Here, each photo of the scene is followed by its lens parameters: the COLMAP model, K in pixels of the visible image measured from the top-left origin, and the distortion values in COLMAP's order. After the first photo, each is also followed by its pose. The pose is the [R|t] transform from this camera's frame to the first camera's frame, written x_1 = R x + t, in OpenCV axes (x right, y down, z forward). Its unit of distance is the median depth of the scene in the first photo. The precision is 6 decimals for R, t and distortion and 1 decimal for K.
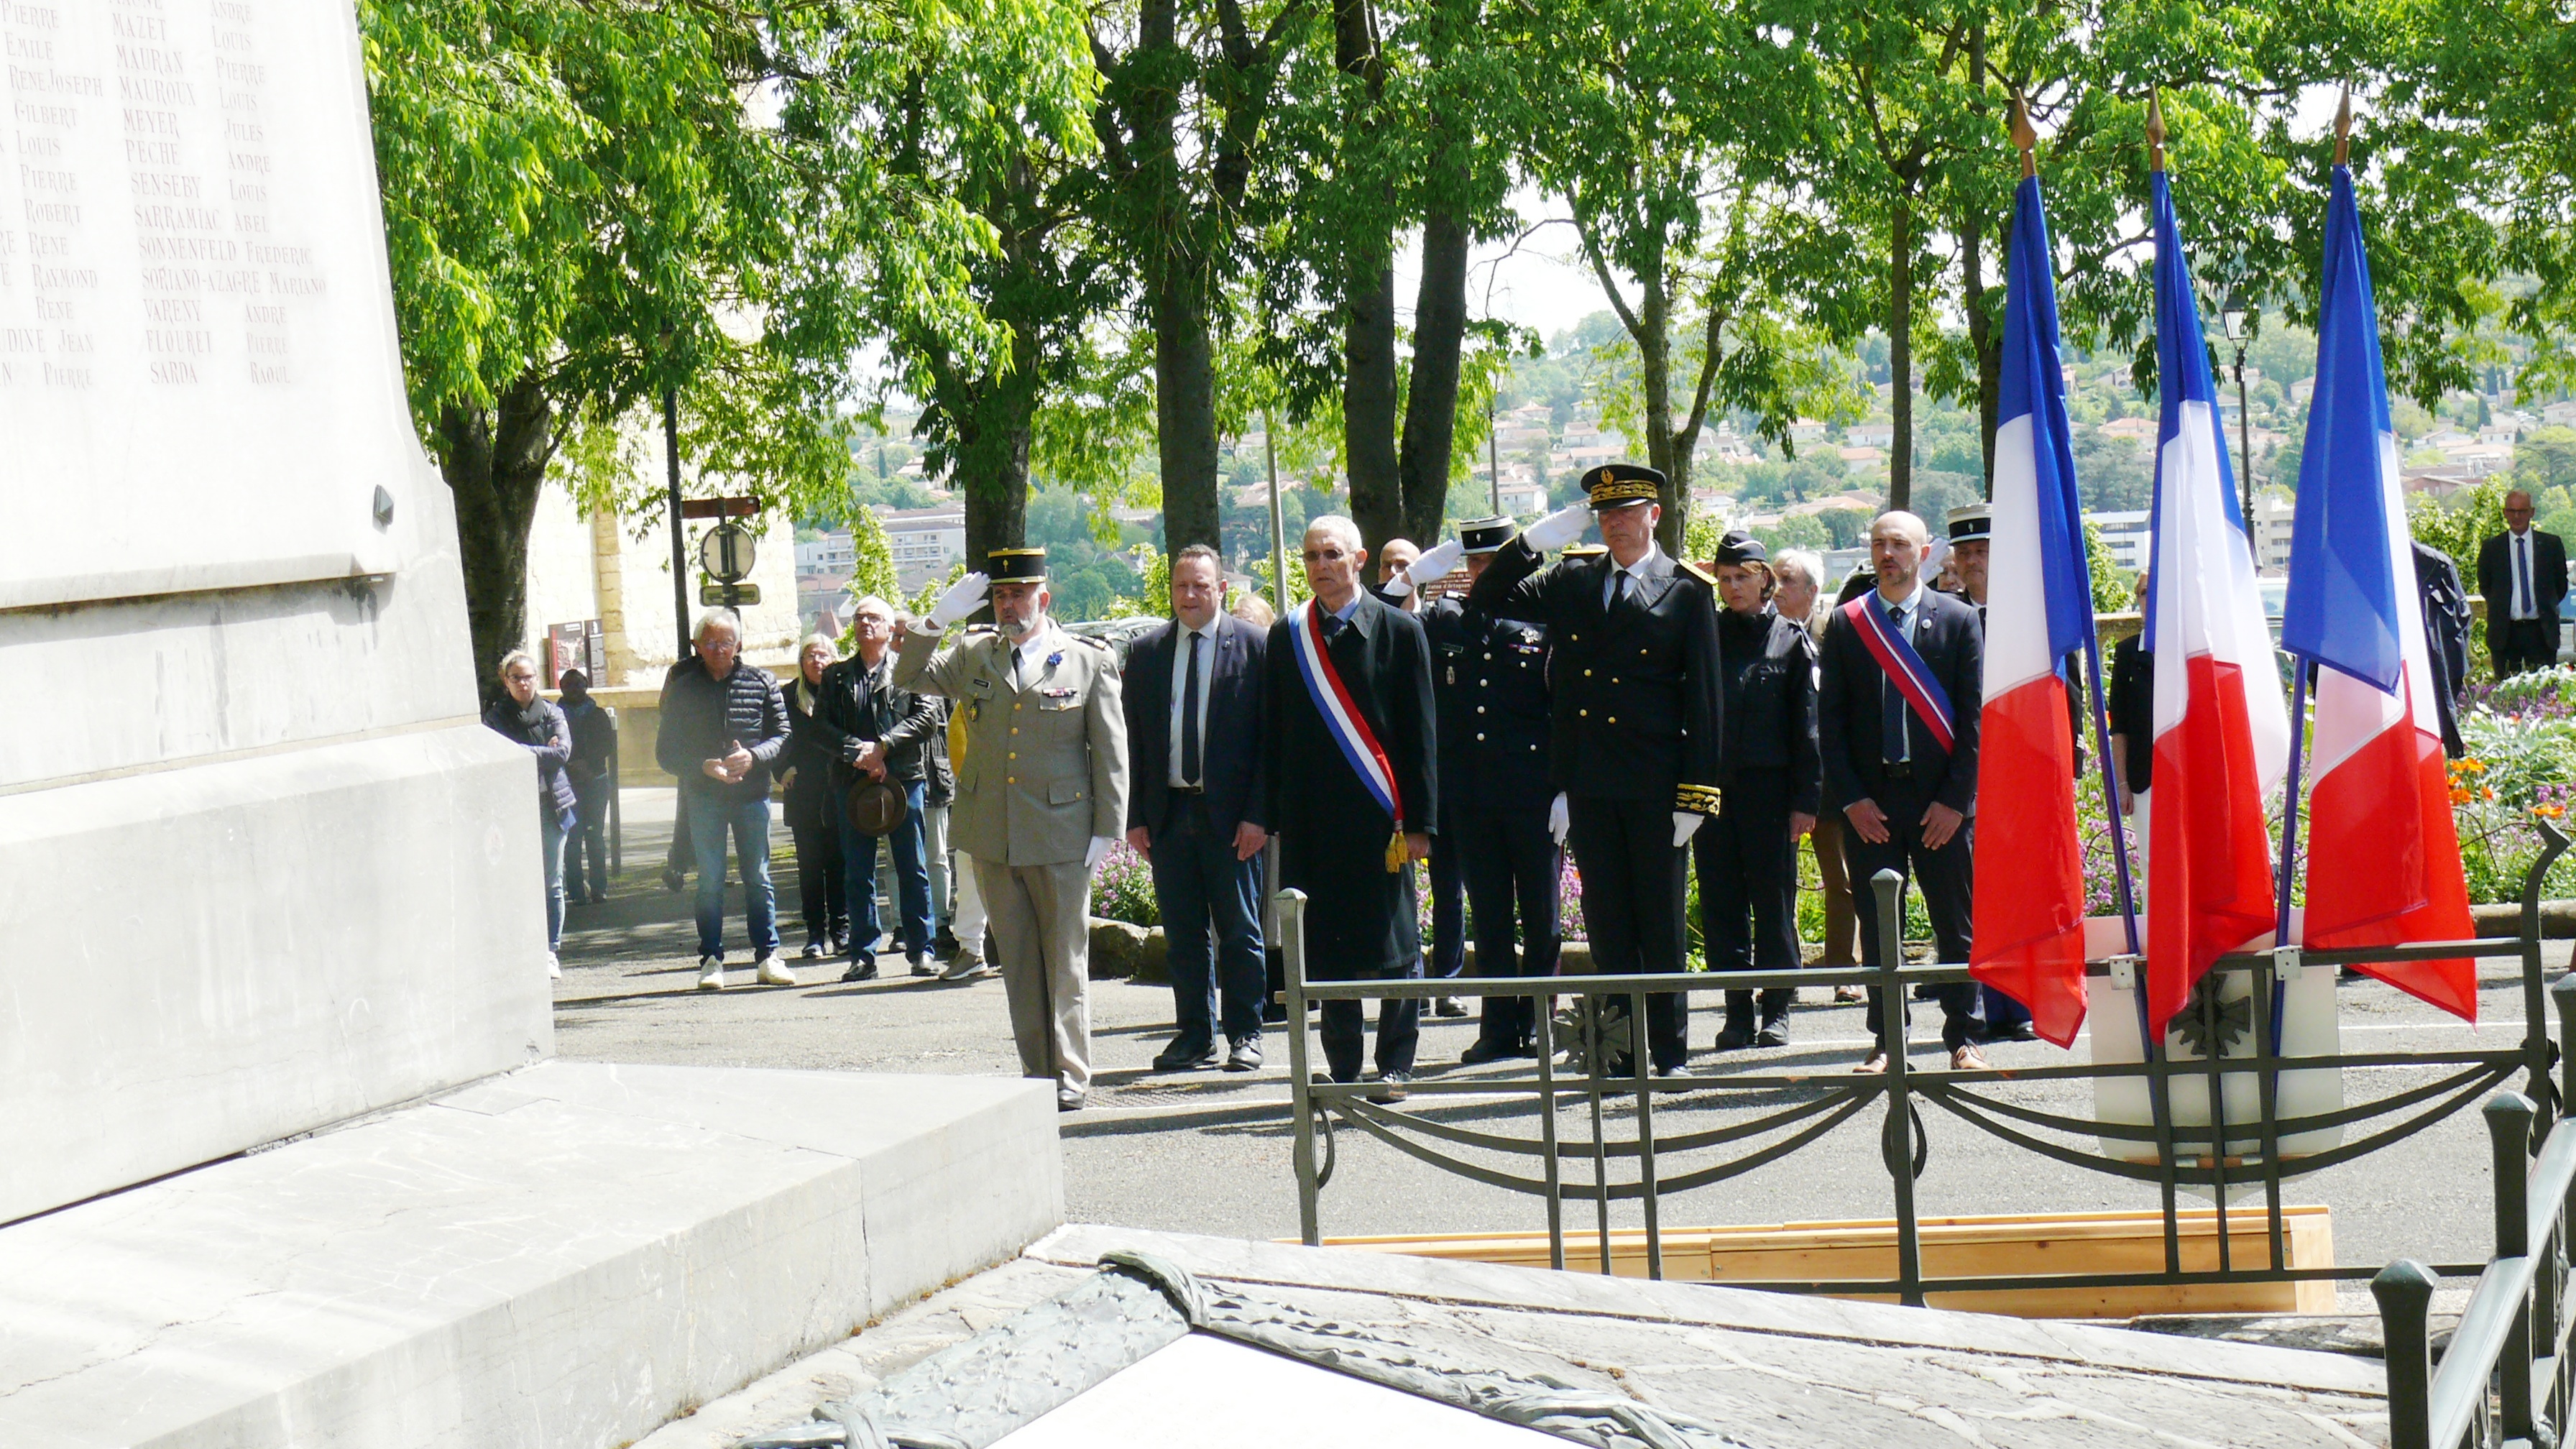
lens RADIAL K [[5441.7, 0, 1287.9], [0, 5441.7, 724.1], [0, 0, 1]] dist [-0.002072, 0.000000]
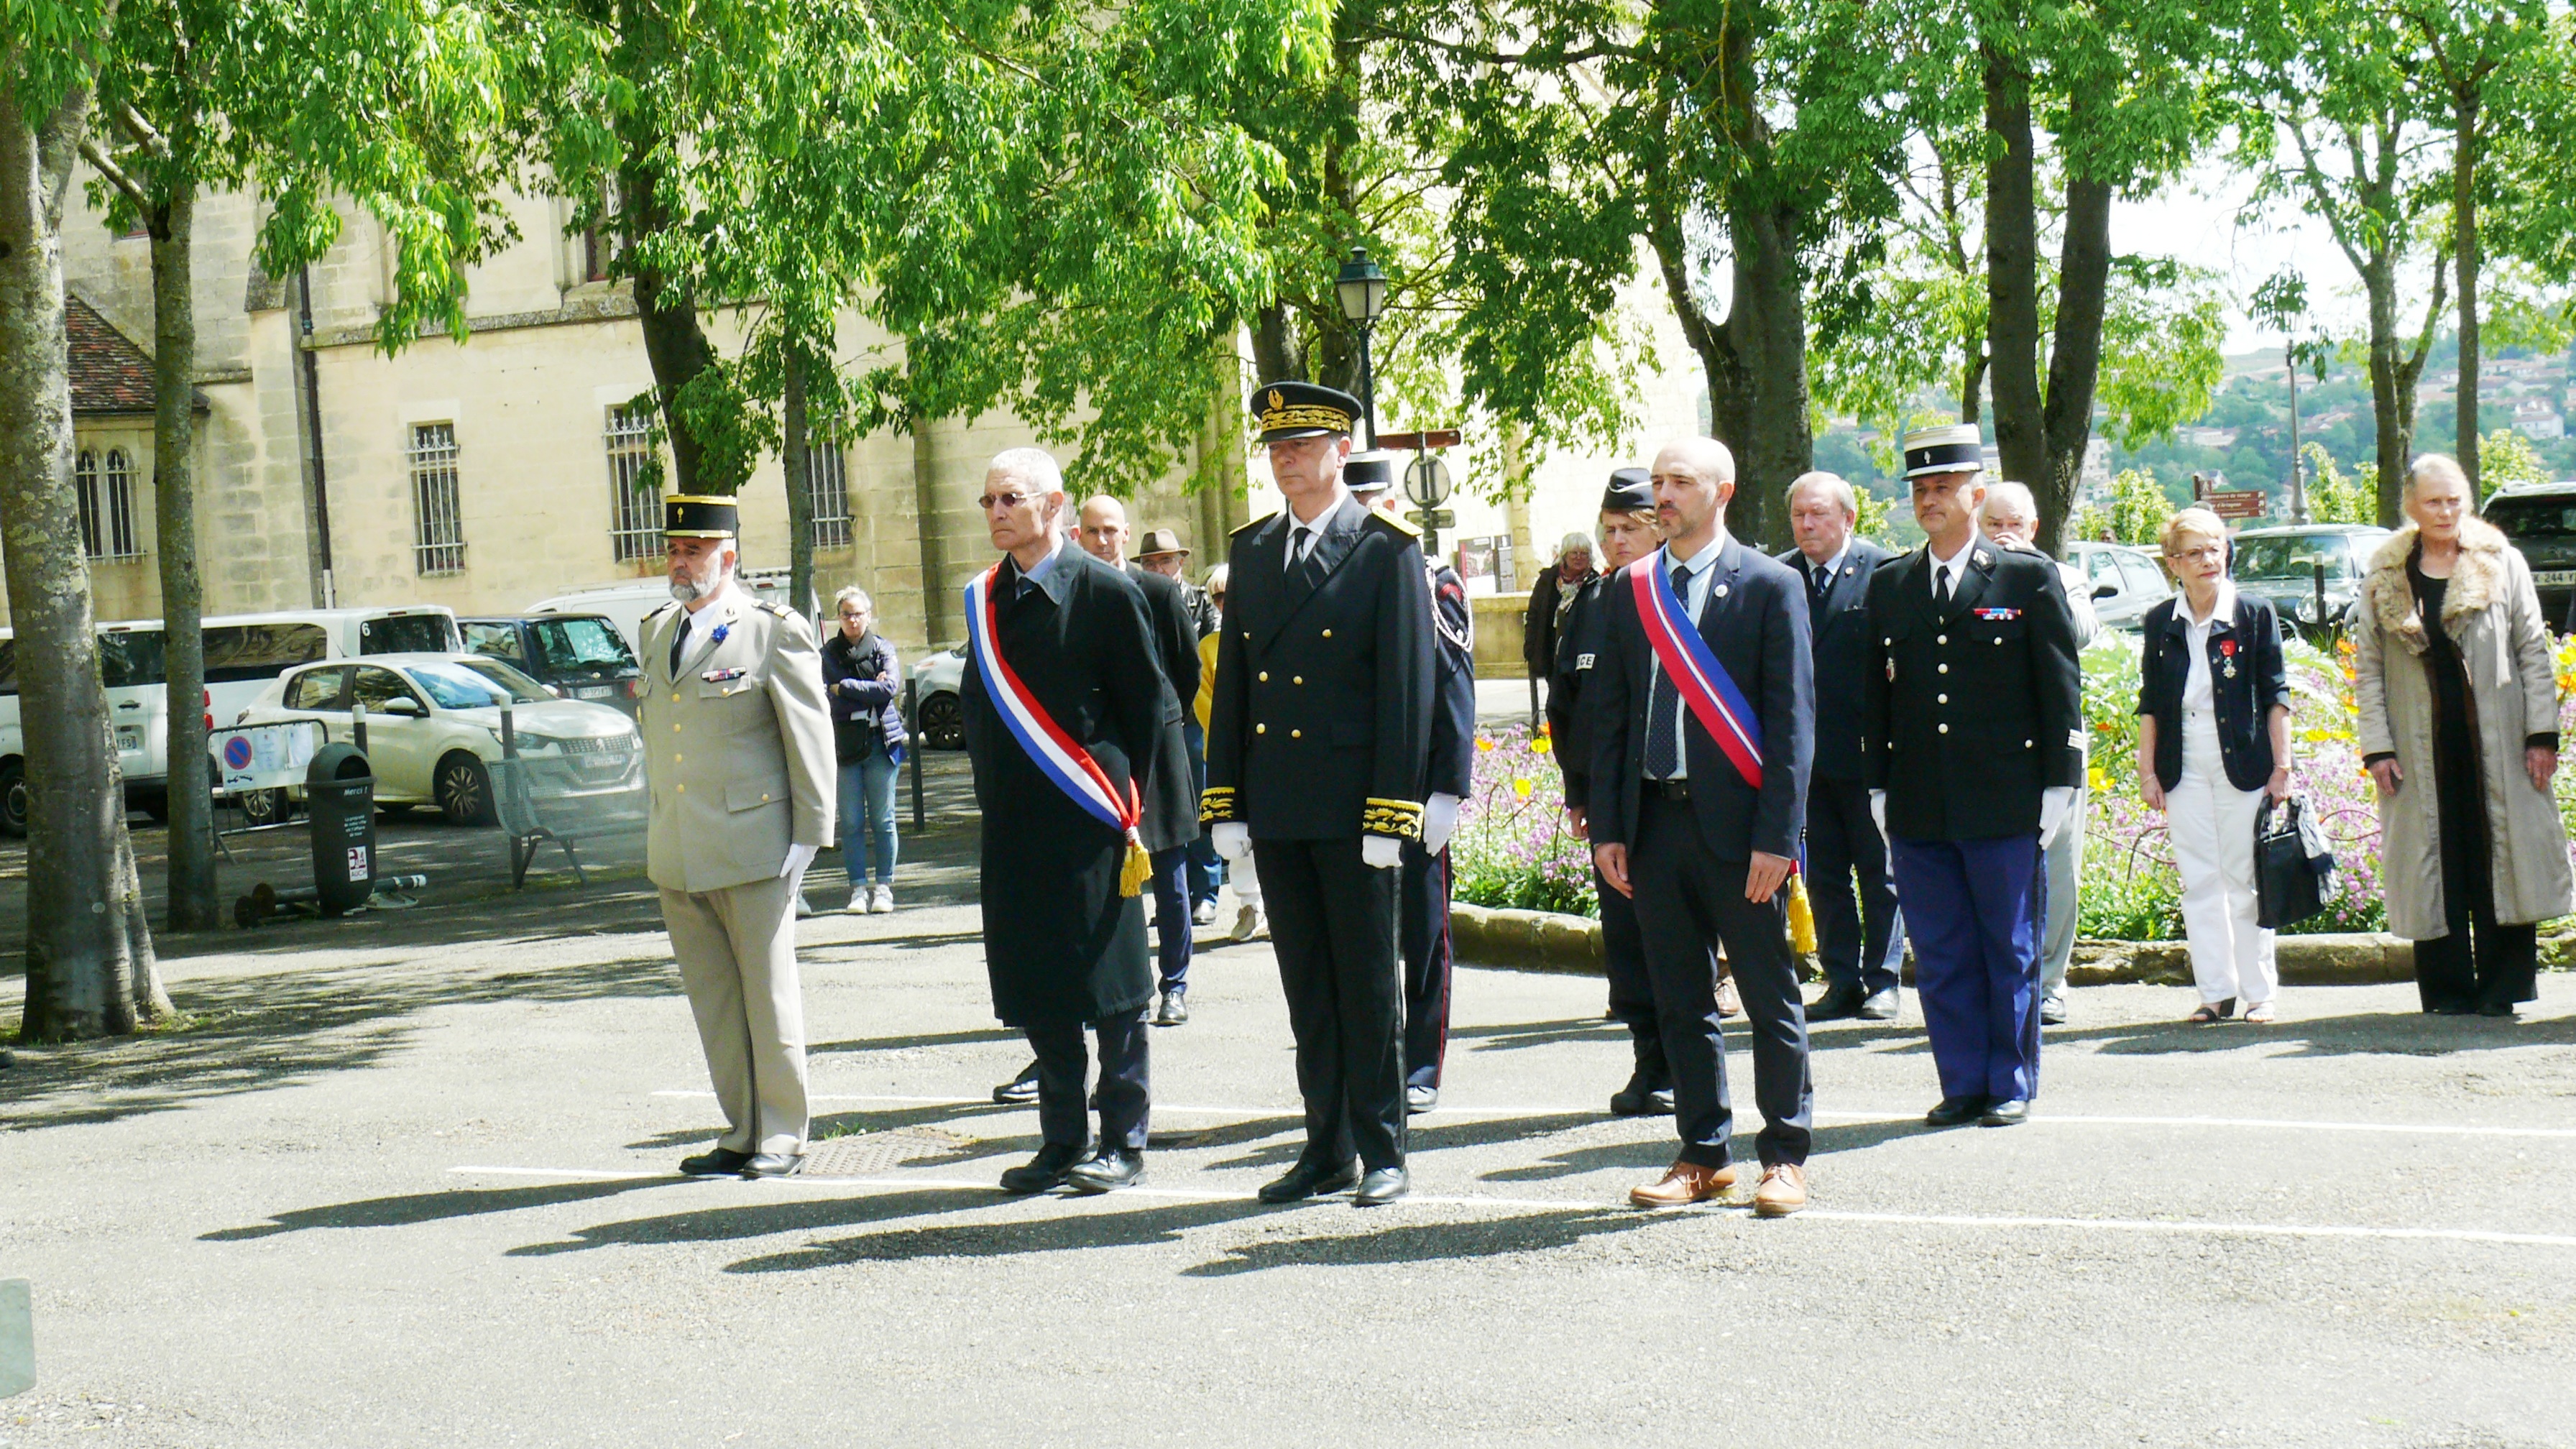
lens RADIAL K [[4260.7, 0, 1288.2], [0, 4260.7, 725.1], [0, 0, 1]] dist [0.045407, 0.000000]
pose [[0.970330, 0.009540, -0.241595, 0.135863], [-0.002807, 0.999598, 0.028198, -0.010865], [0.241767, -0.026683, 0.969967, 0.260335]]
